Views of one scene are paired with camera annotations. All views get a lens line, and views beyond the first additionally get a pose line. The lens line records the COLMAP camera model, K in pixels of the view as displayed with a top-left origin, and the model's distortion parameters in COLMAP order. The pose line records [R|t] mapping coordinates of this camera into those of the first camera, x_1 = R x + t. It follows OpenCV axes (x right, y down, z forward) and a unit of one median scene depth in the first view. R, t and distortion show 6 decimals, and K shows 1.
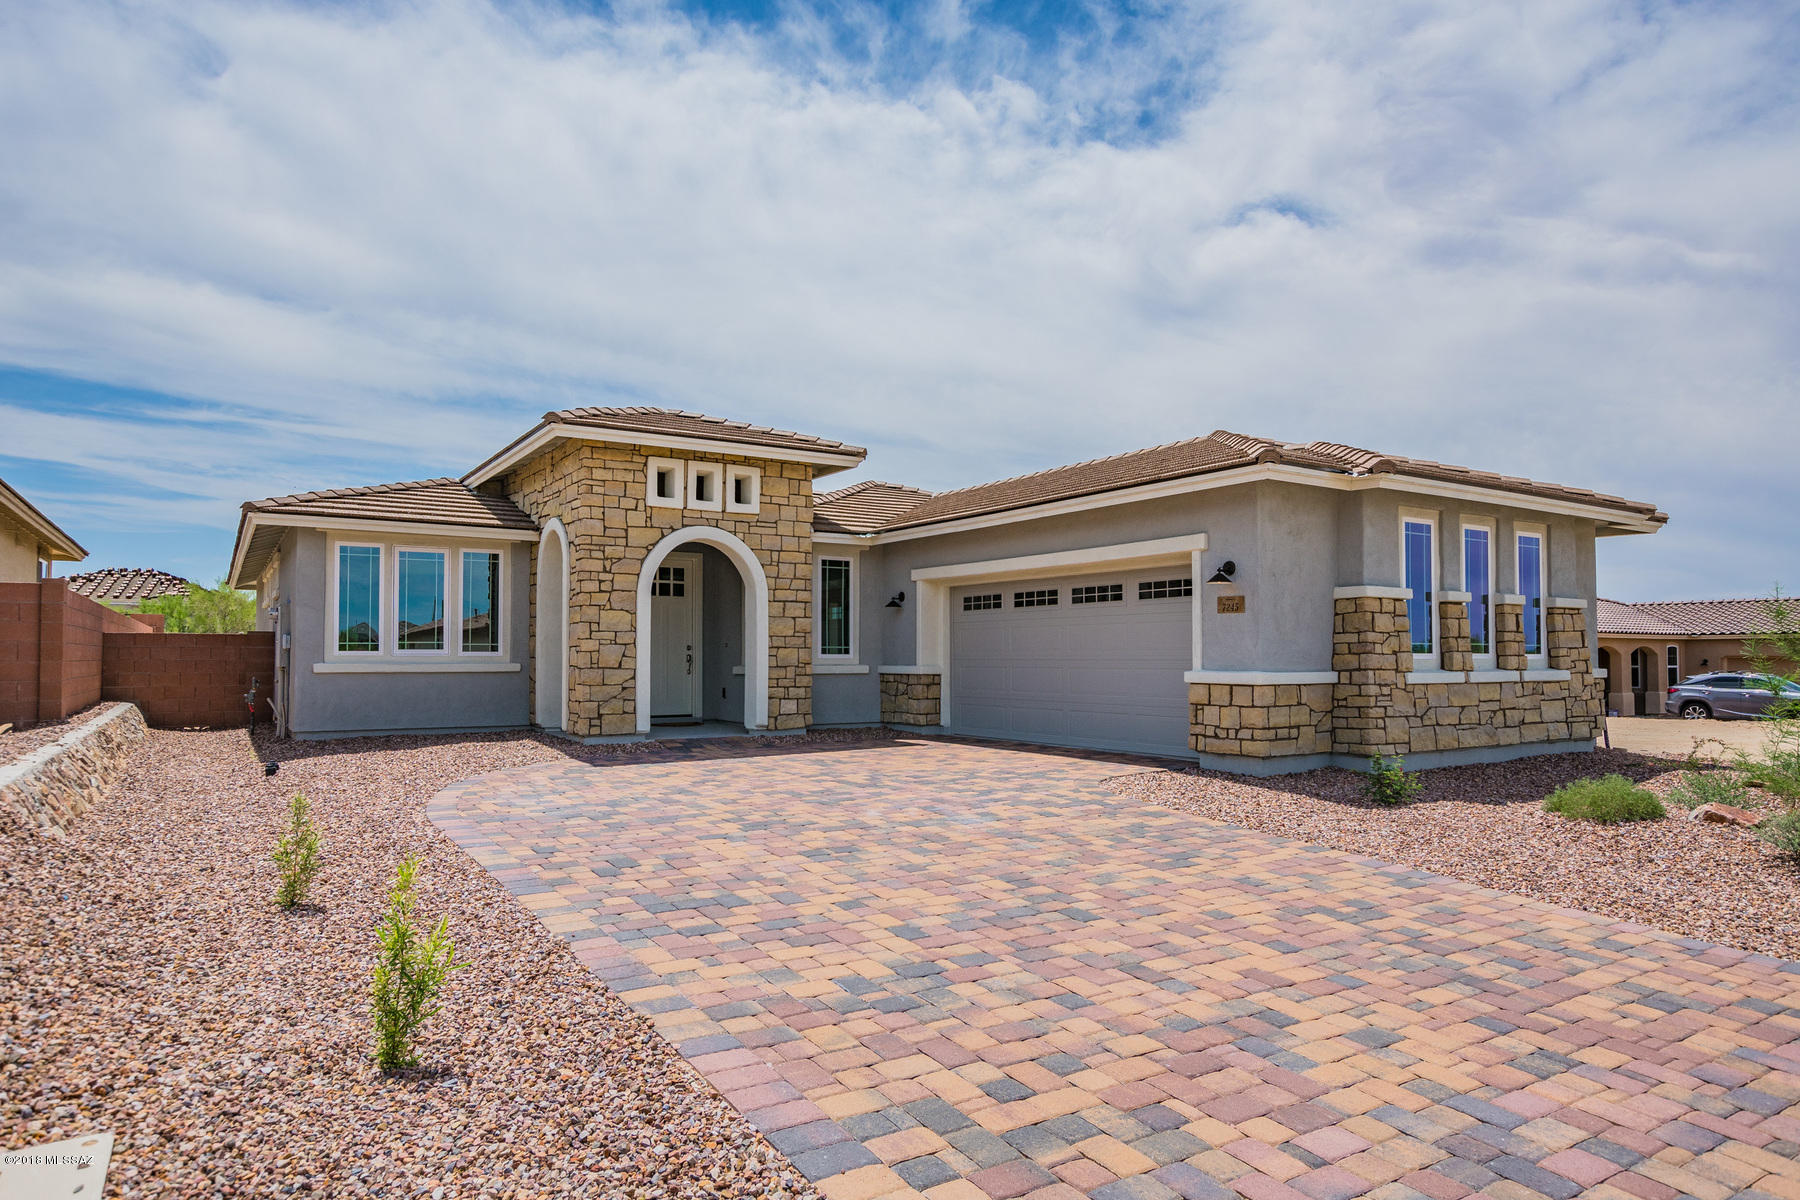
lens RADIAL K [[1060.0, 0, 897.5], [0, 1060.0, 609.5], [0, 0, 1]] dist [-0.002727, 0.003012]
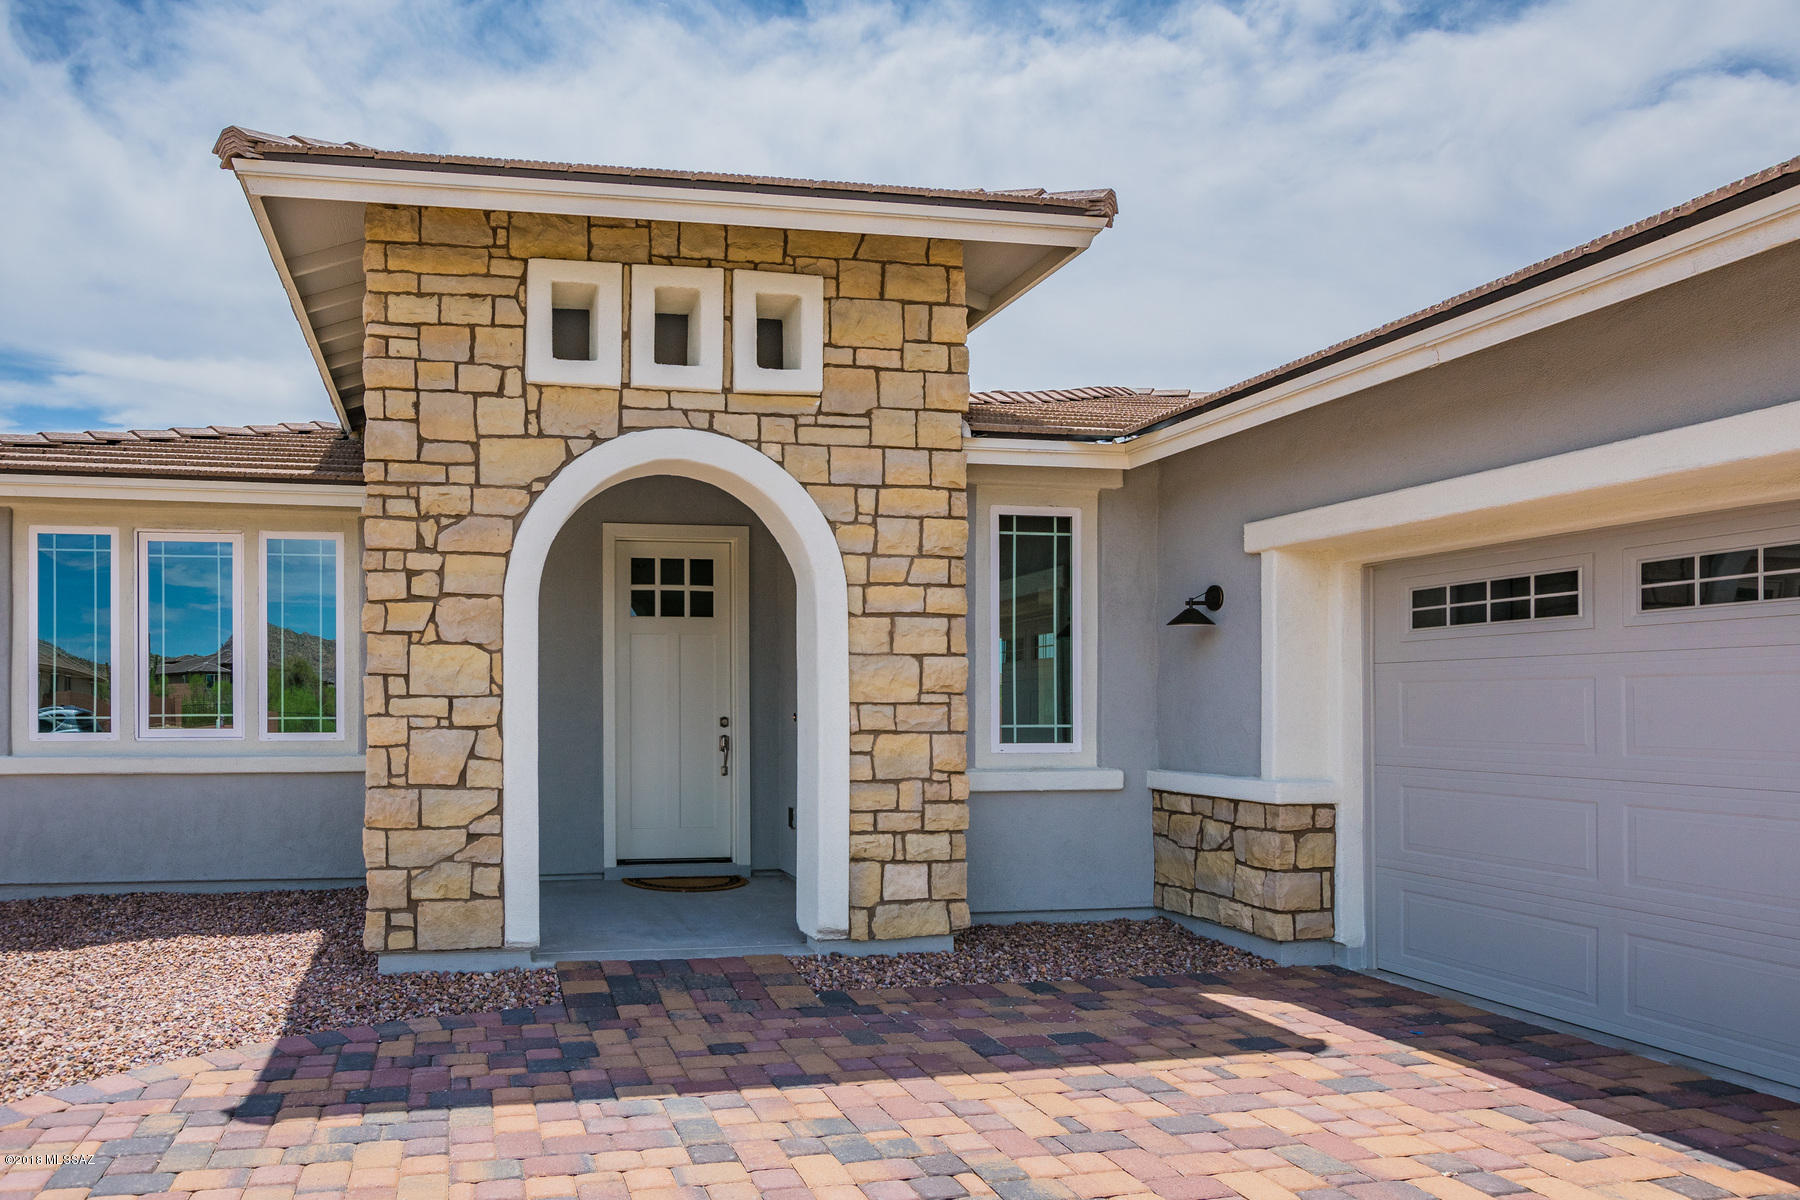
lens RADIAL K [[1060.0, 0, 673.7], [0, 1060.0, 689.8], [0, 0, 1]] dist [-0.002727, 0.003012]
pose [[0.914983, -0.003770, -0.403474, -0.021100], [0.018089, 0.999334, 0.031684, 0.005889], [0.403086, -0.036289, 0.914442, 0.574271]]
